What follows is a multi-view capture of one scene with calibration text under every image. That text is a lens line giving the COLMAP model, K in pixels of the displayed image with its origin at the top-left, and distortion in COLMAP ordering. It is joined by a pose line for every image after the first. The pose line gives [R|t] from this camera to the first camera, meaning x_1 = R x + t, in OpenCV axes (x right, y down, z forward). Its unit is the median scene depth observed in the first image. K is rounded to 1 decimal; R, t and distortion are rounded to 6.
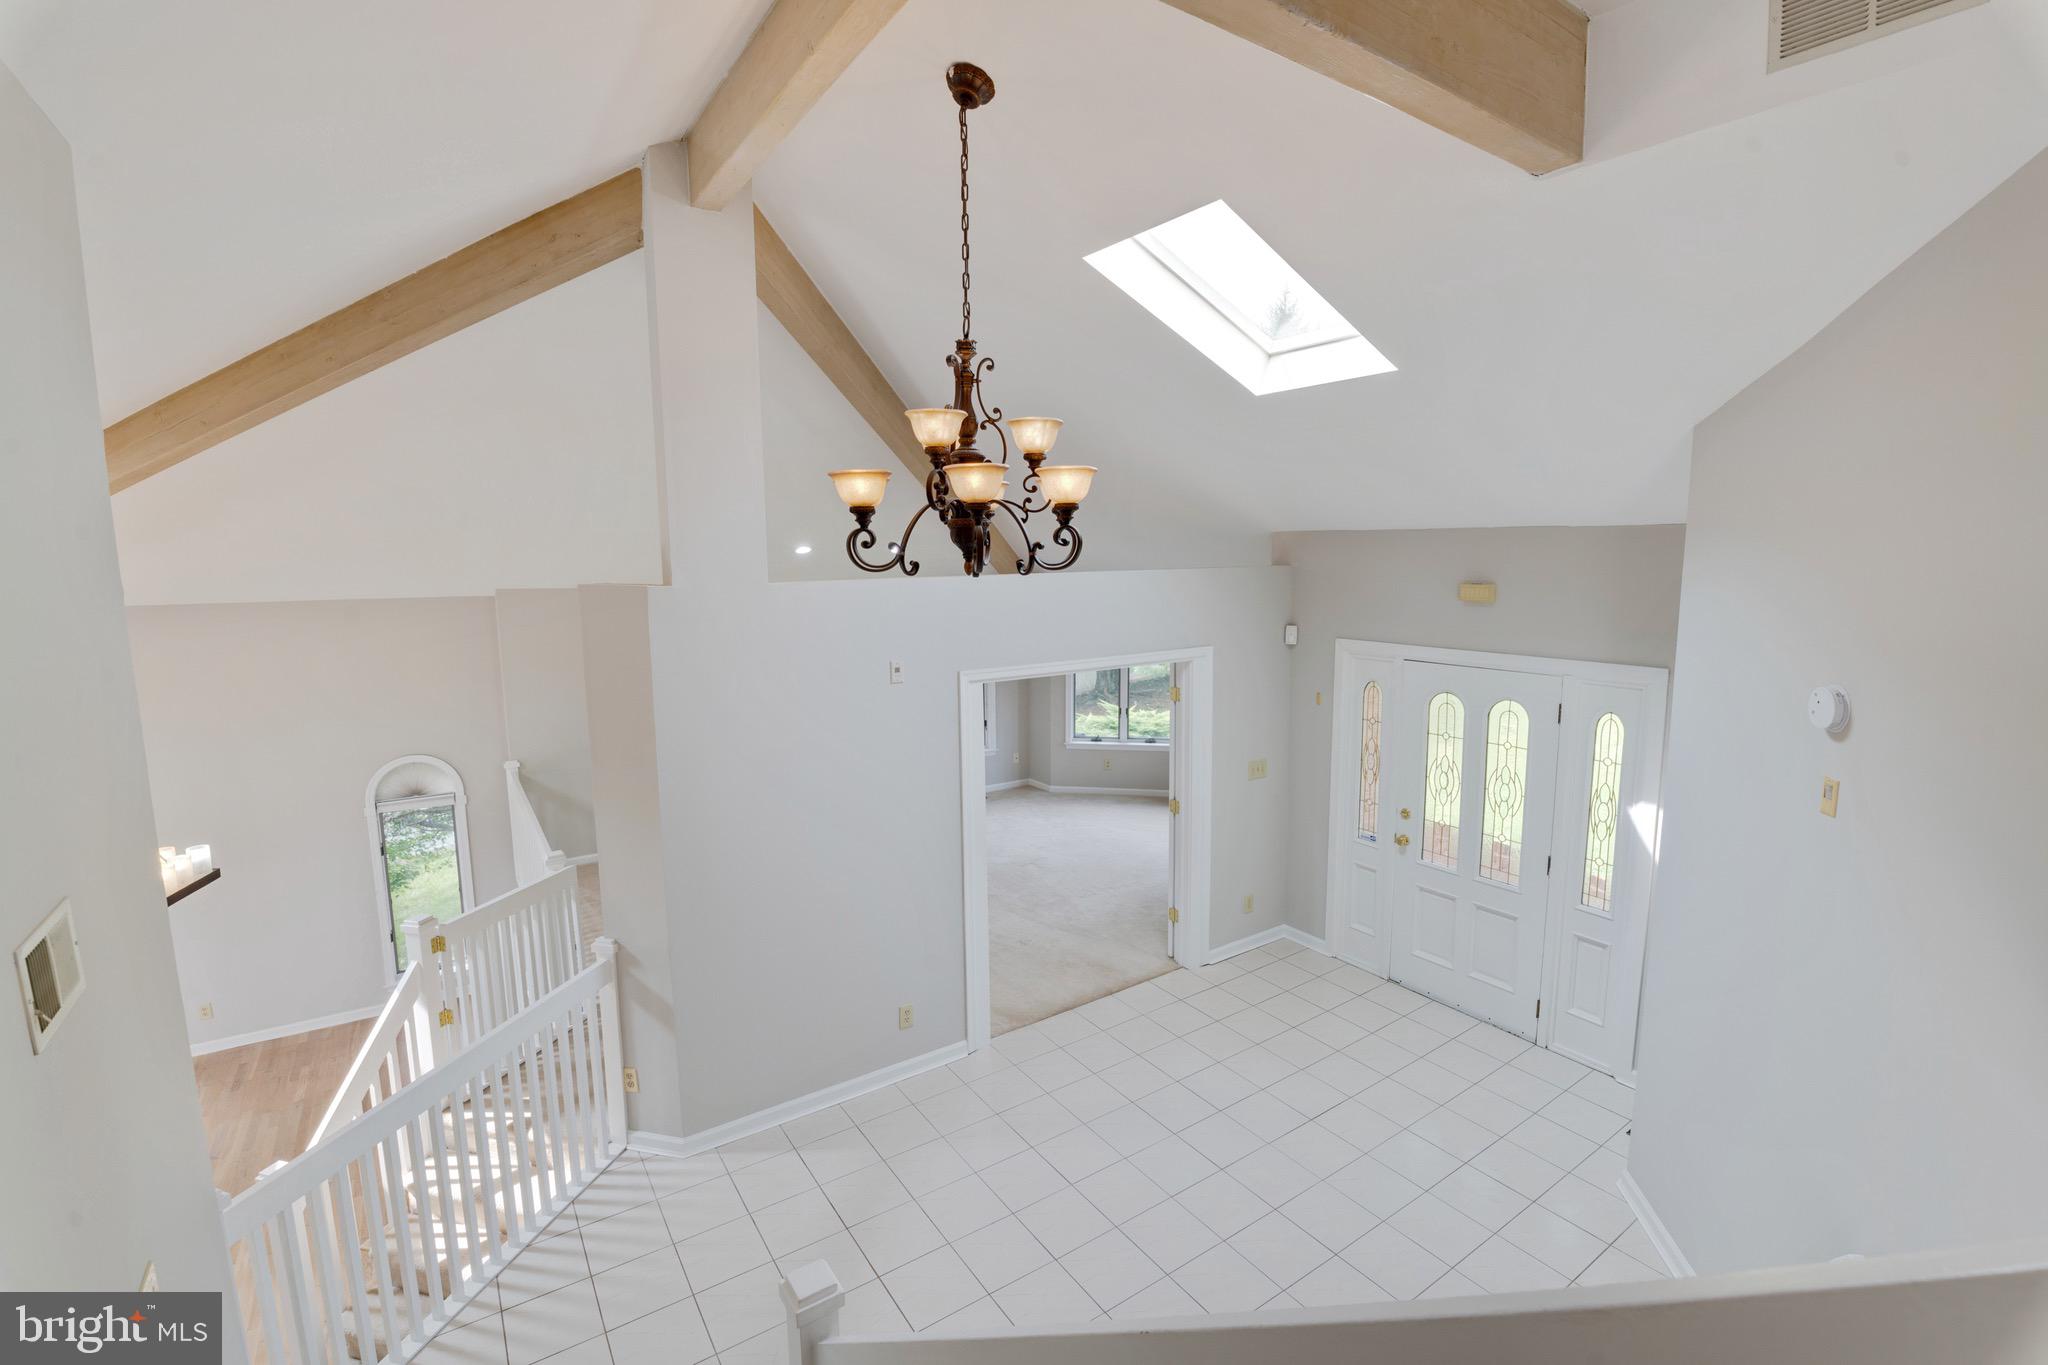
lens RADIAL K [[900.6, 0, 1025.4], [0, 900.6, 686.3], [0, 0, 1]] dist [-0.000808, -0.000931]
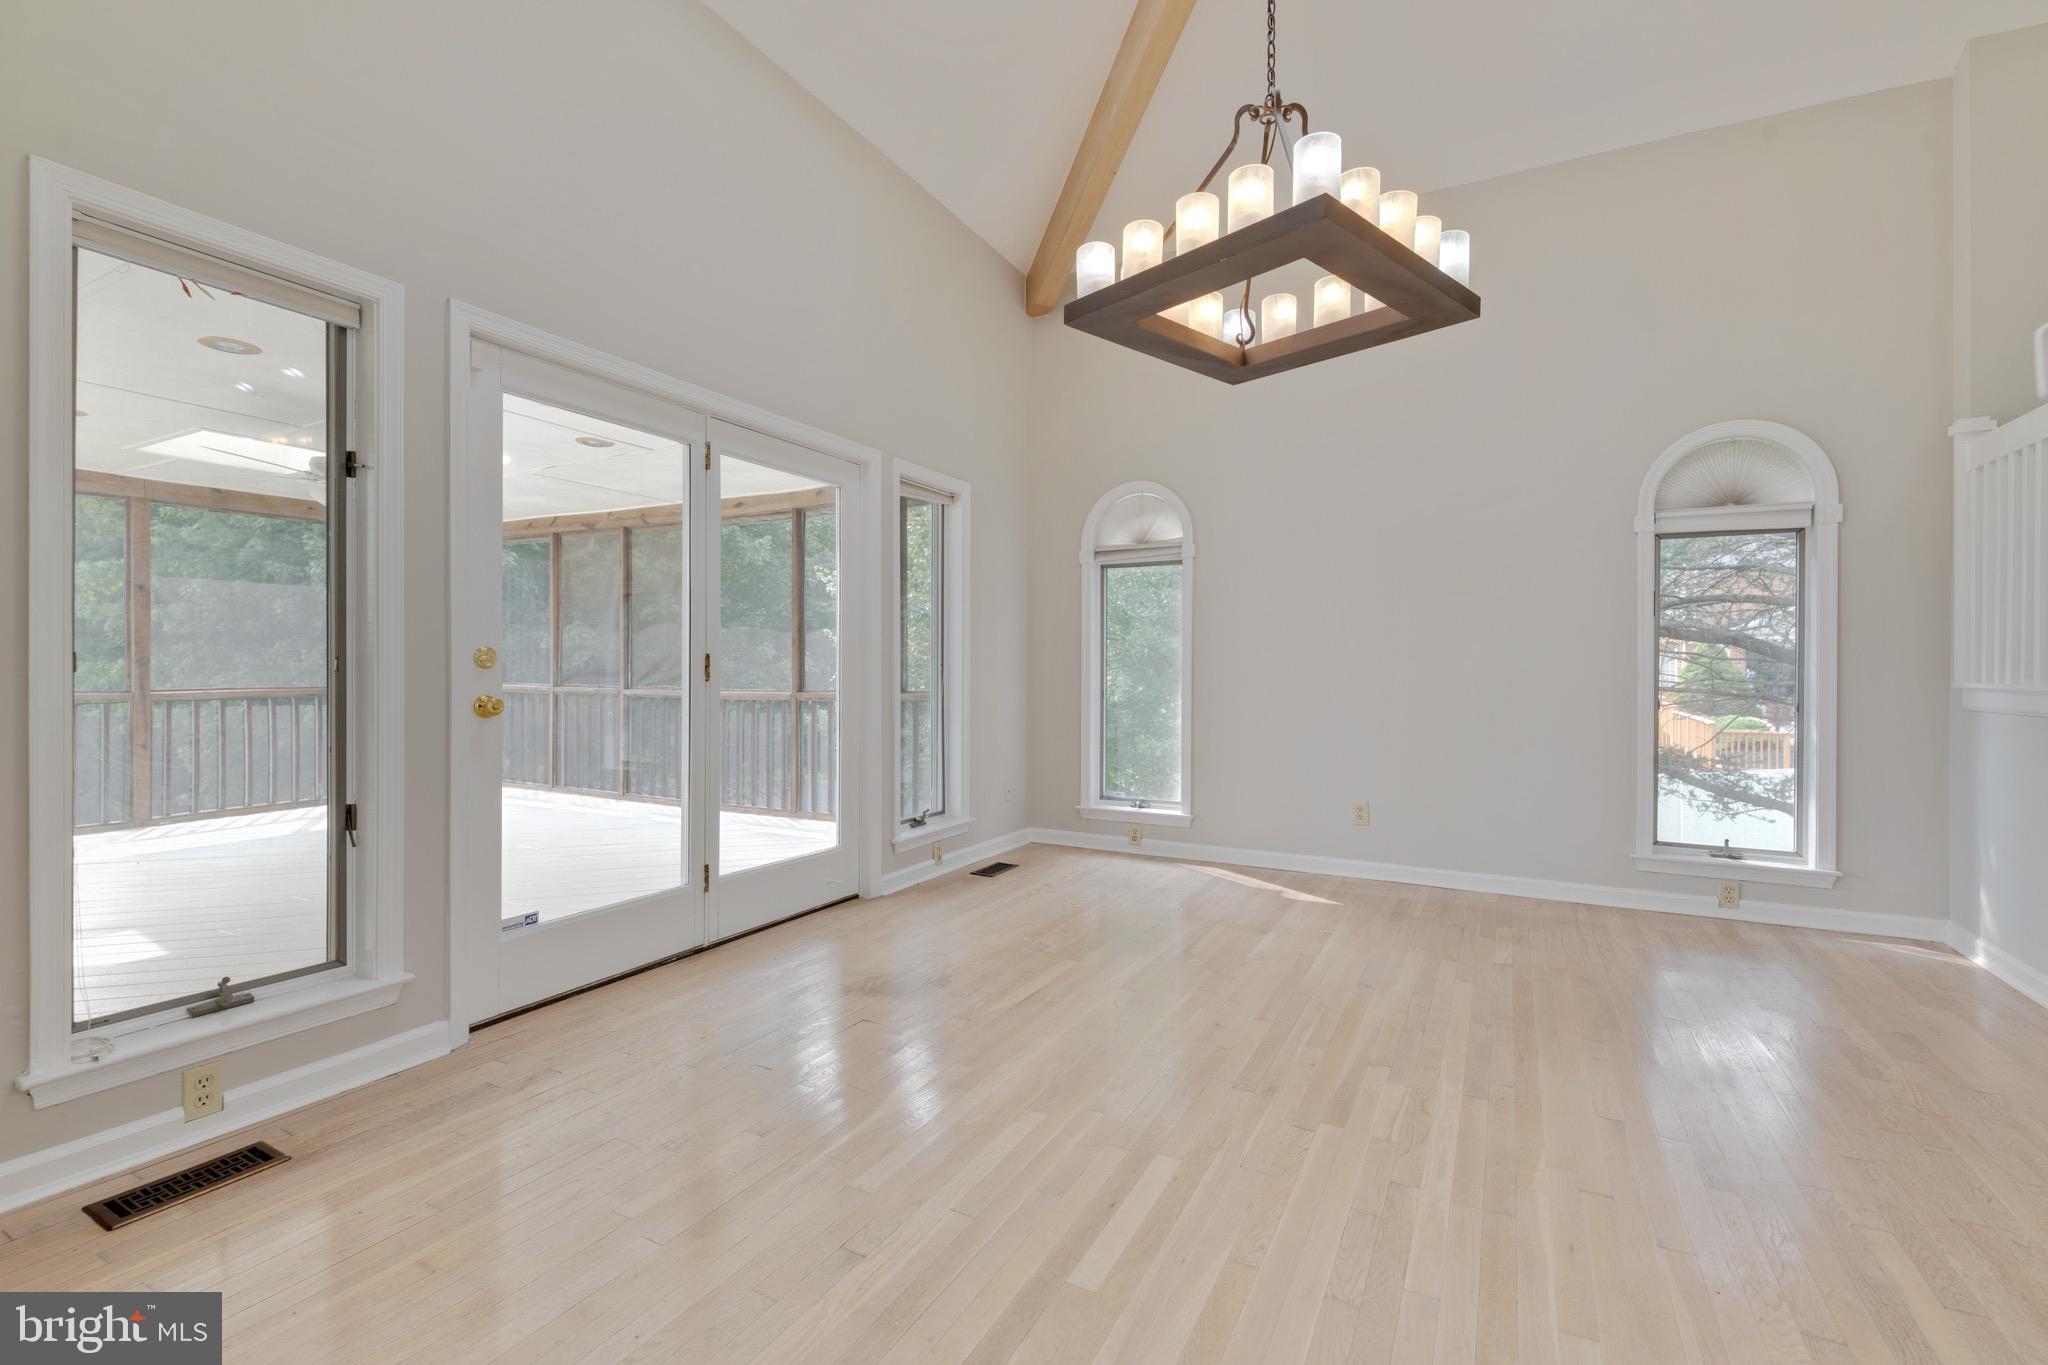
lens RADIAL K [[900.6, 0, 1019.5], [0, 900.6, 675.6], [0, 0, 1]] dist [-0.000808, -0.000931]
pose [[0.458609, 0.024803, -0.888292, -0.414361], [-0.142501, 0.988727, -0.045963, 0.304925], [0.877138, 0.147662, 0.456974, 0.433594]]
